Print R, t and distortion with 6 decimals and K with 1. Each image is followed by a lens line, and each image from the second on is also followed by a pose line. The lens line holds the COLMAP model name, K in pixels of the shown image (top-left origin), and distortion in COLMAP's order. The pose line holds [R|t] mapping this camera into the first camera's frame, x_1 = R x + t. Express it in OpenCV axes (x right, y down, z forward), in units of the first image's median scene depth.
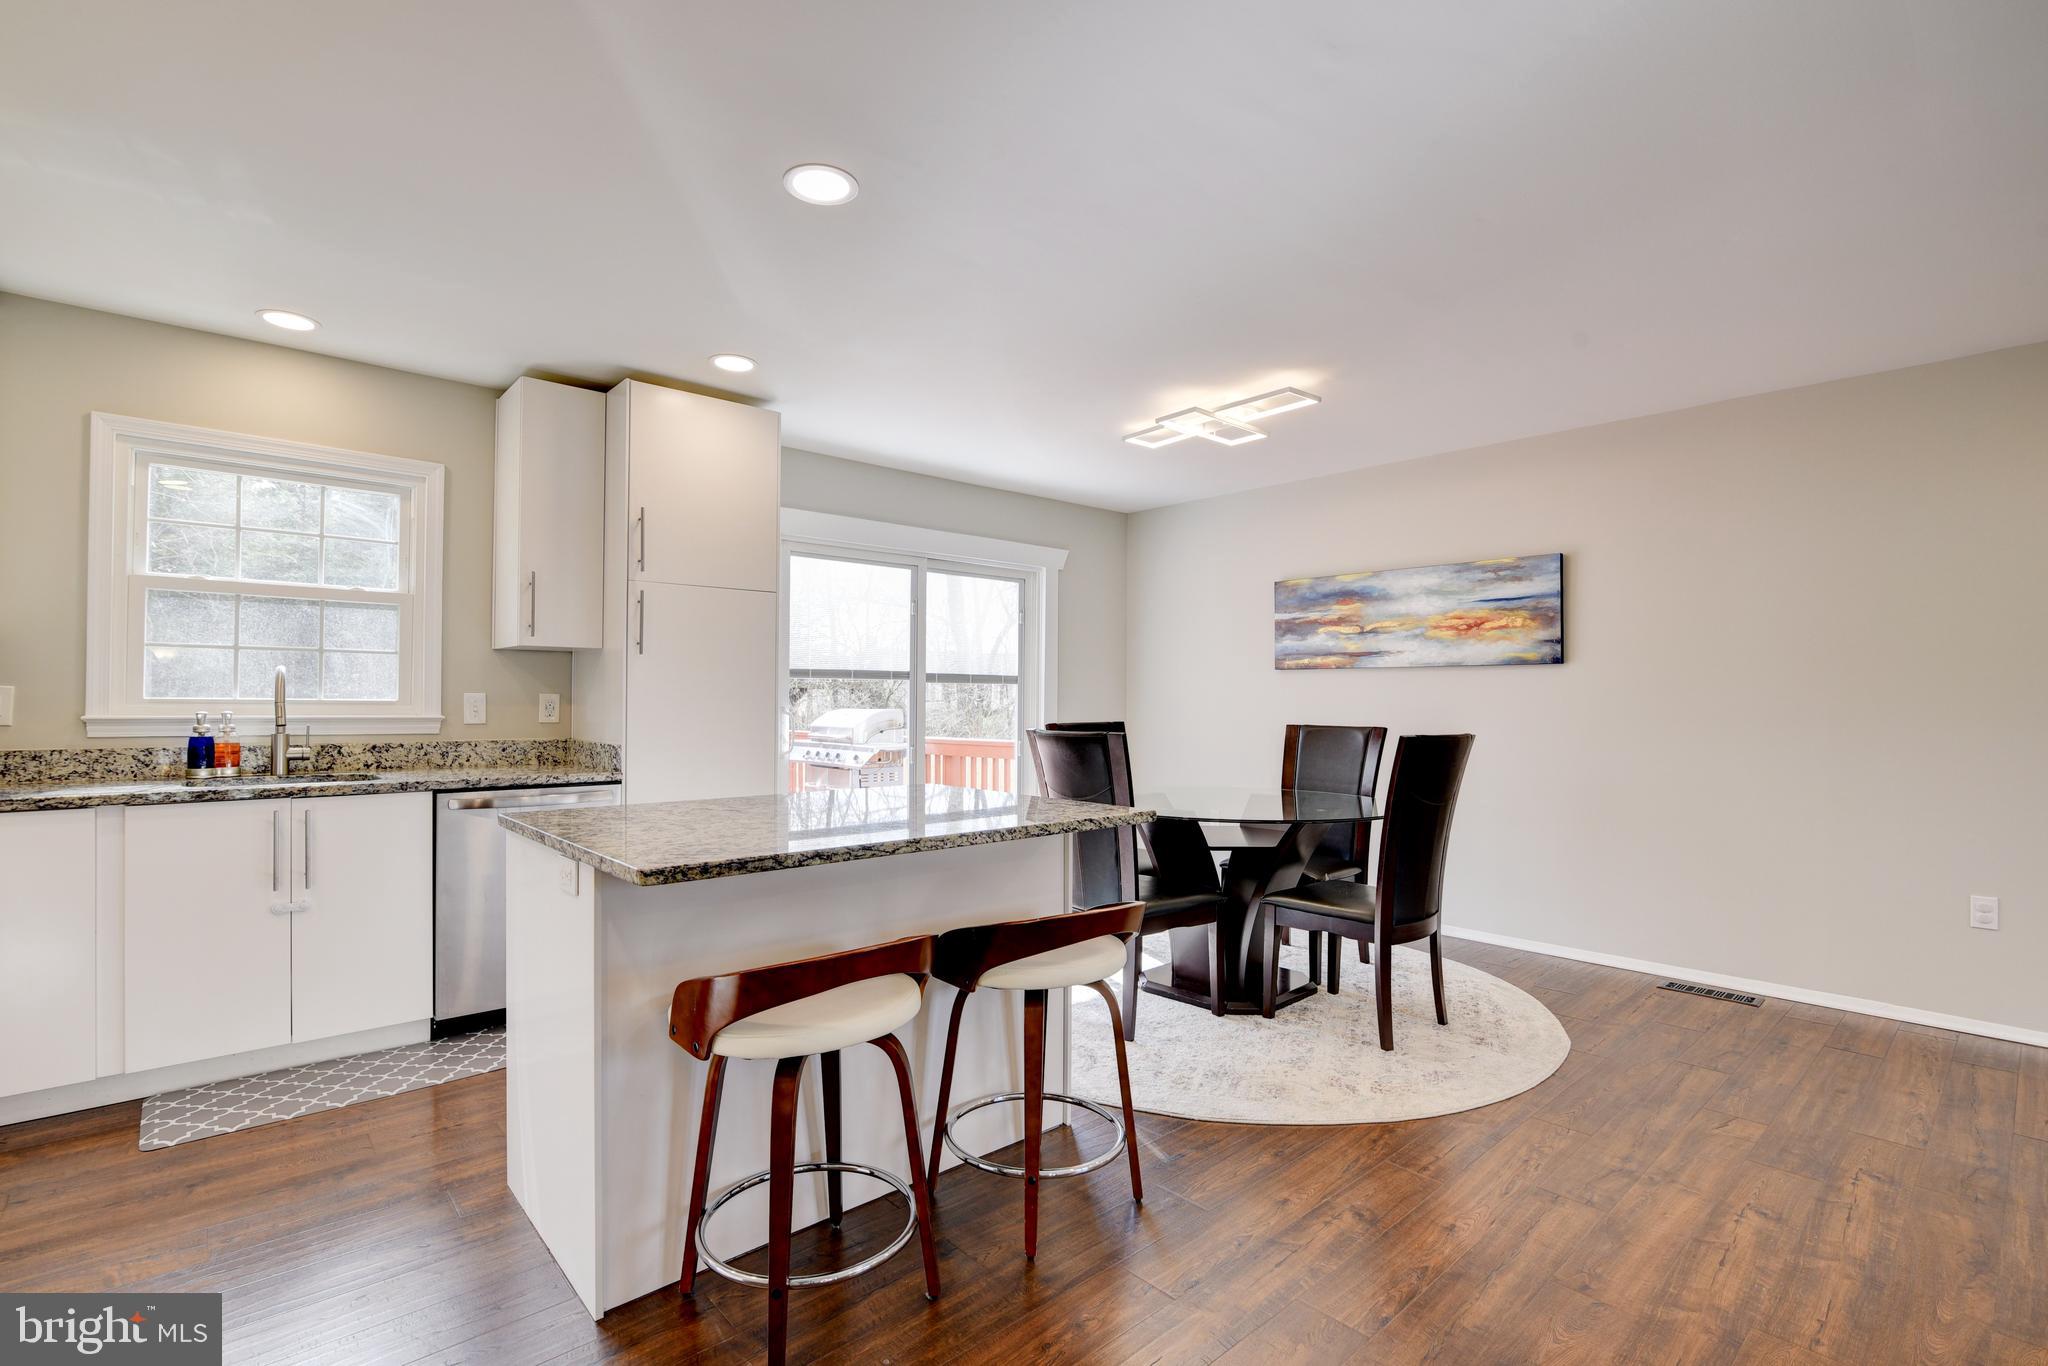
lens RADIAL K [[930.2, 0, 990.1], [0, 930.2, 687.0], [0, 0, 1]] dist [-0.025081, 0.001855]
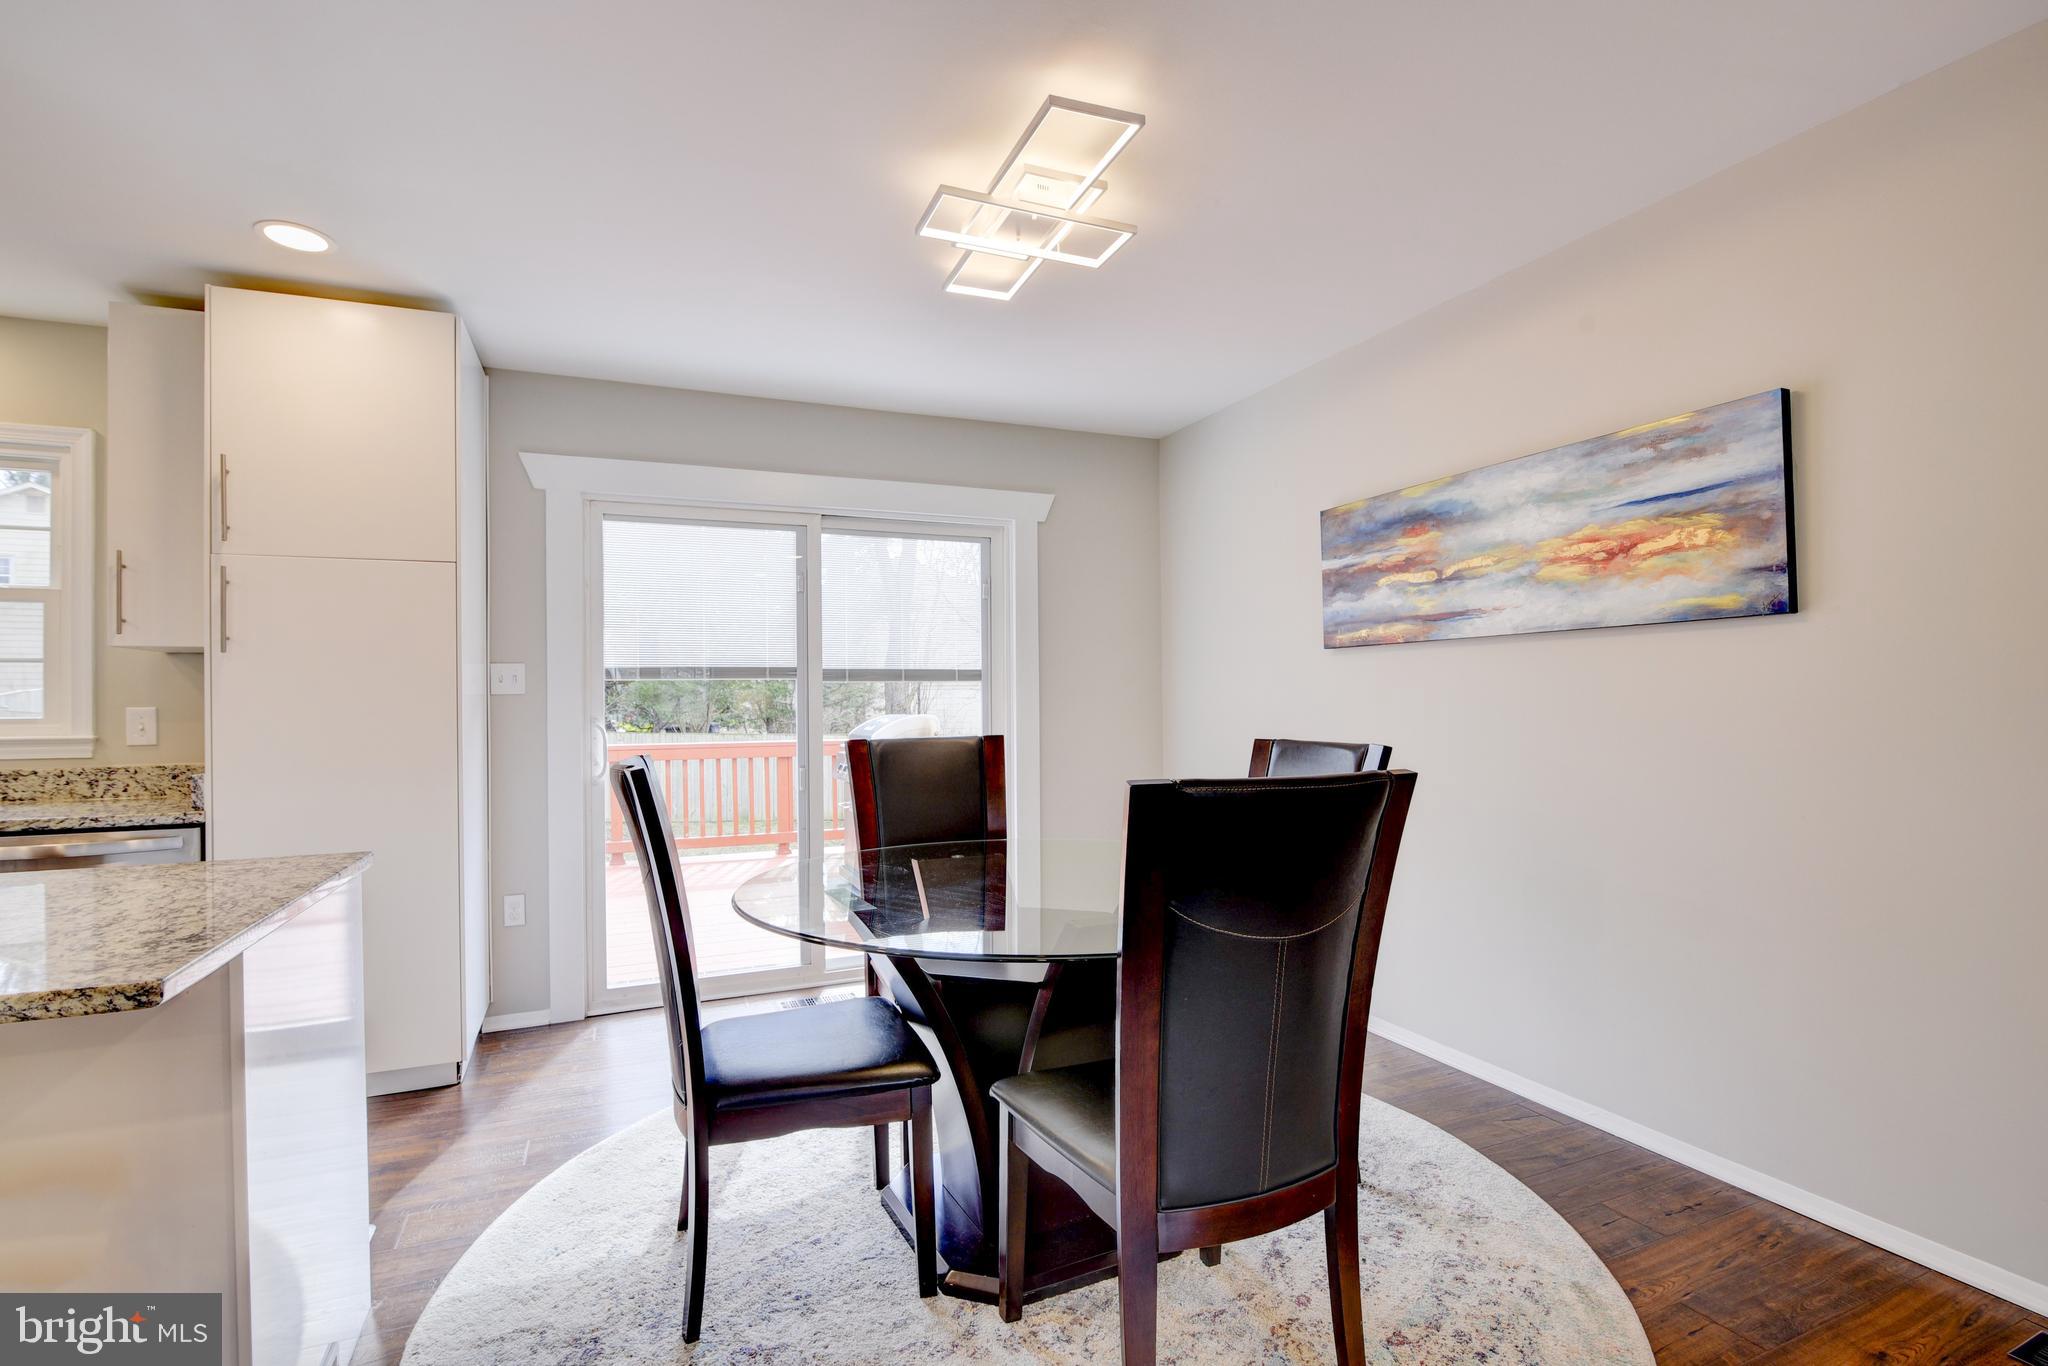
lens RADIAL K [[930.2, 0, 1011.7], [0, 930.2, 690.2], [0, 0, 1]] dist [-0.025081, 0.001855]
pose [[0.953158, -0.020199, -0.301799, 0.343071], [0.021168, 0.999776, -0.000062, 0.006146], [0.301733, -0.006329, 0.953372, 0.380725]]
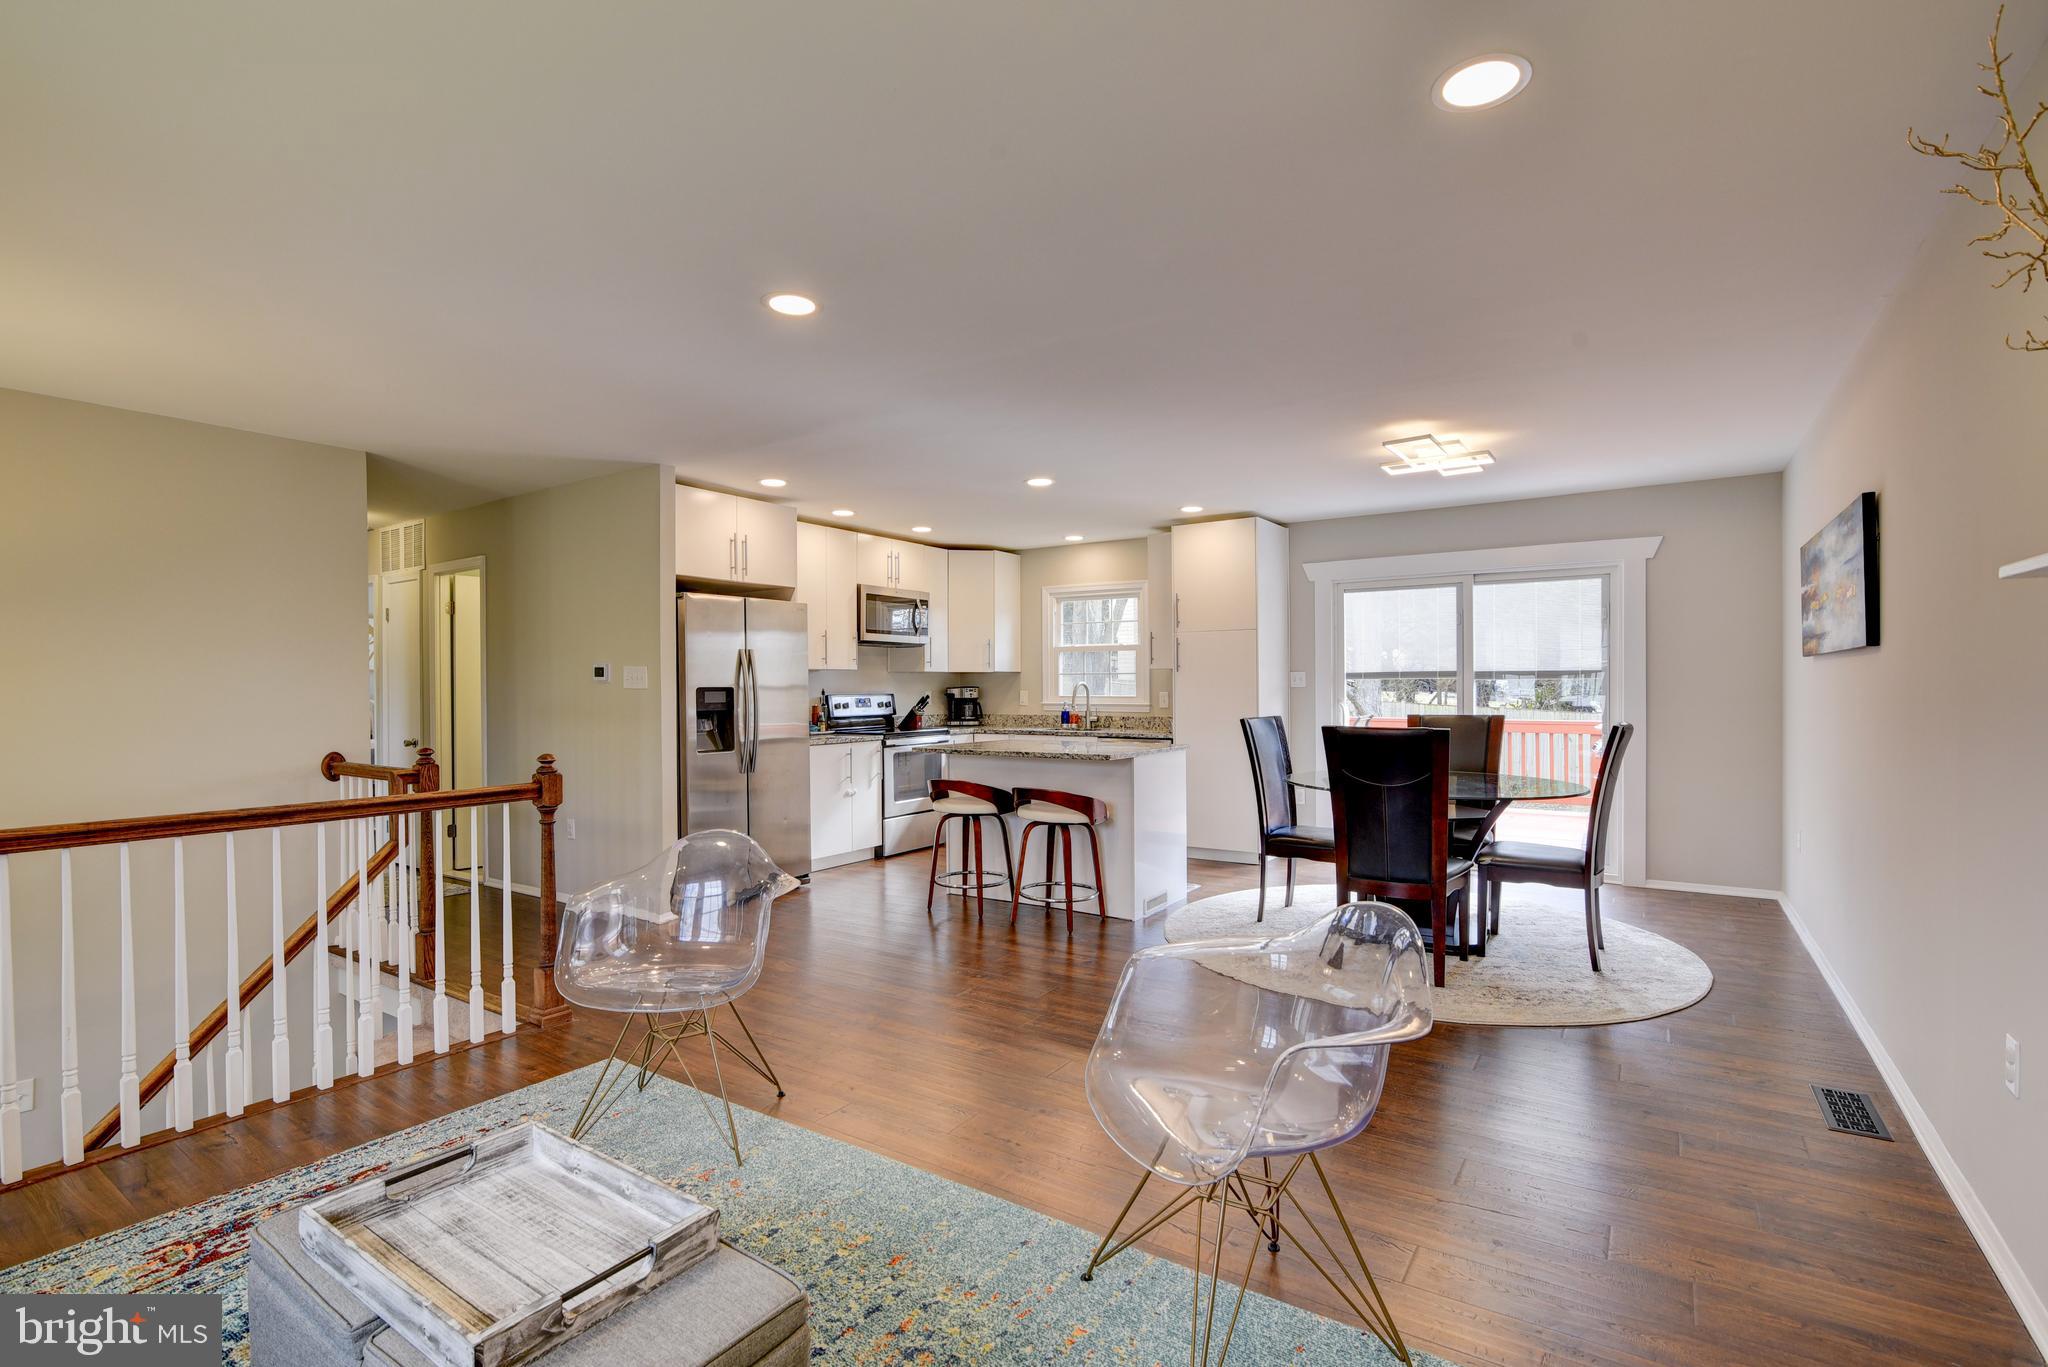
lens RADIAL K [[930.2, 0, 1021.6], [0, 930.2, 687.7], [0, 0, 1]] dist [-0.025081, 0.001855]
pose [[0.253765, -0.008633, -0.967227, 1.046122], [0.017795, 0.999833, -0.004255, -0.000373], [0.967102, -0.016132, 0.253877, 0.169919]]
